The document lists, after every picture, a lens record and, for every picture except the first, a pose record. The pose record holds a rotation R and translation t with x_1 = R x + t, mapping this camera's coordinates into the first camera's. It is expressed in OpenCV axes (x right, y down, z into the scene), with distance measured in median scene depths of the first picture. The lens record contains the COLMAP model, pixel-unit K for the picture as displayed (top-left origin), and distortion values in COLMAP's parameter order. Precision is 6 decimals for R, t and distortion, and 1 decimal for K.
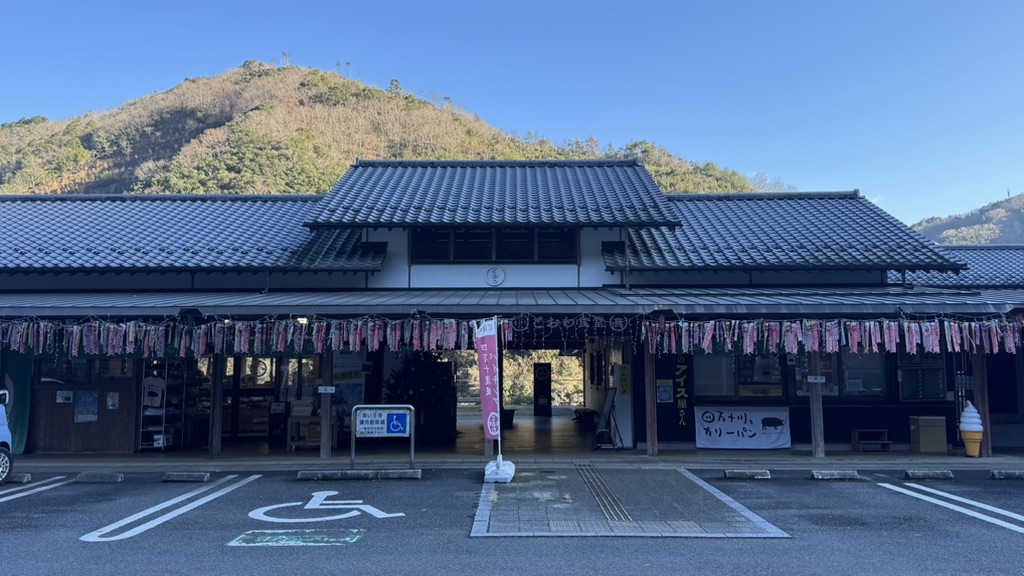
lens RADIAL K [[842.1, 0, 494.3], [0, 842.1, 284.2], [0, 0, 1]] dist [0.056084, -0.003267]
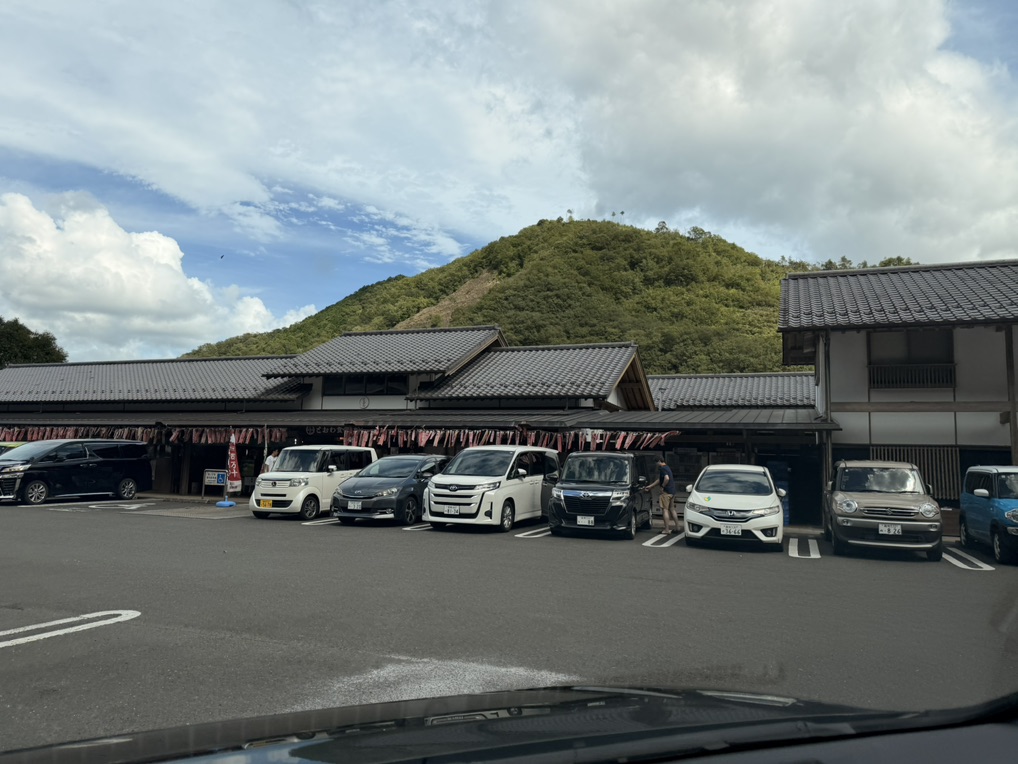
lens RADIAL K [[724.7, 0, 514.3], [0, 724.7, 380.4], [0, 0, 1]] dist [0.034860, -0.012986]
pose [[0.935251, -0.015026, -0.353666, 0.949767], [0.007638, 0.999723, -0.022277, -0.023132], [0.353902, 0.018134, 0.935107, -0.326397]]
